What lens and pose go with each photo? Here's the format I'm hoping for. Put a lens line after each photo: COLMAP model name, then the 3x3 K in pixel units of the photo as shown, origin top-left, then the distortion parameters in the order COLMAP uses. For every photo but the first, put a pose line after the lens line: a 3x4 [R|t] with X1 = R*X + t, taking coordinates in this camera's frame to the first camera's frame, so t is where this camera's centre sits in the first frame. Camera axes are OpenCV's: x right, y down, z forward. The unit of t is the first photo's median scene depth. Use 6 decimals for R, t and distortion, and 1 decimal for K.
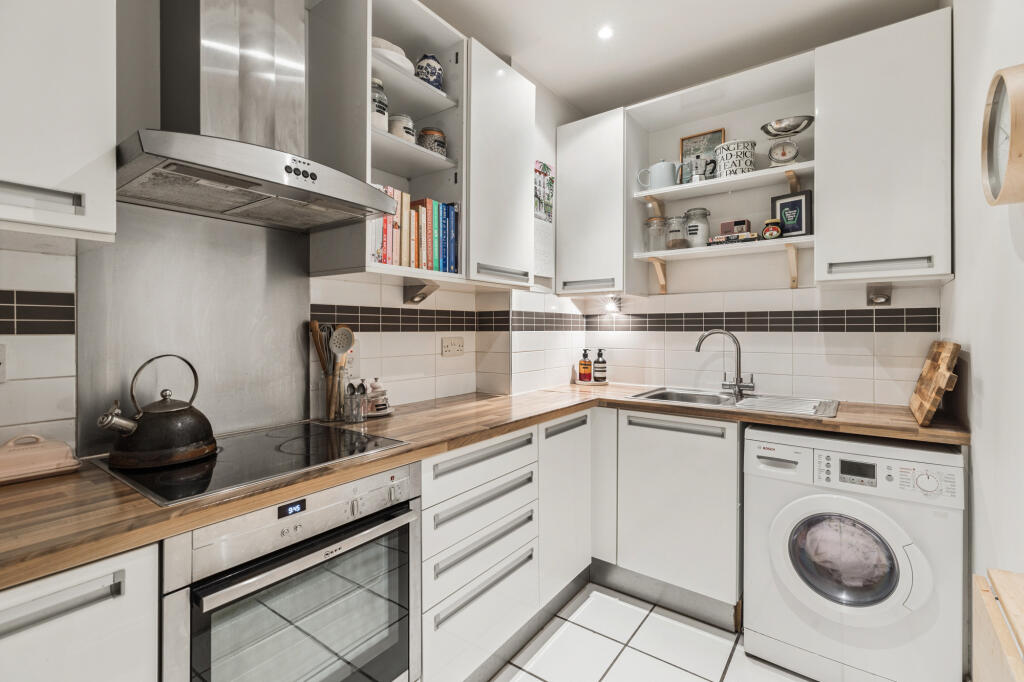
lens RADIAL K [[459.0, 0, 515.9], [0, 459.0, 332.5], [0, 0, 1]] dist [-0.007449, -0.000275]
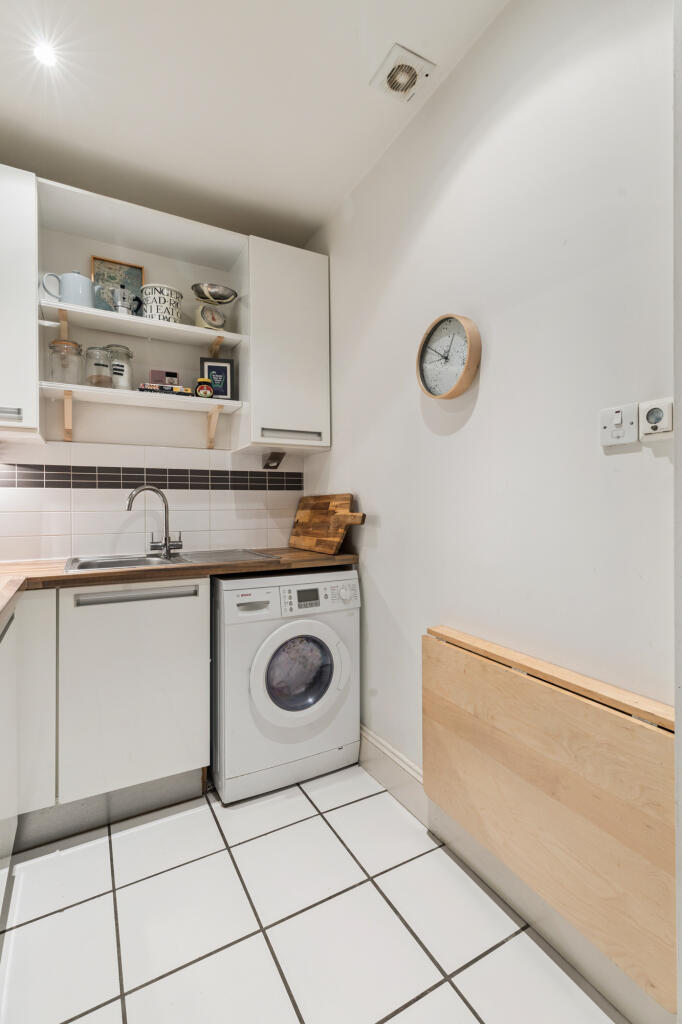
lens RADIAL K [[459.0, 0, 347.2], [0, 459.0, 510.2], [0, 0, 1]] dist [-0.007449, -0.000275]
pose [[0.408865, -0.013098, 0.912501, -0.242742], [0.015163, 0.999856, 0.007558, 0.043470], [-0.912469, 0.010746, 0.409005, 0.280411]]
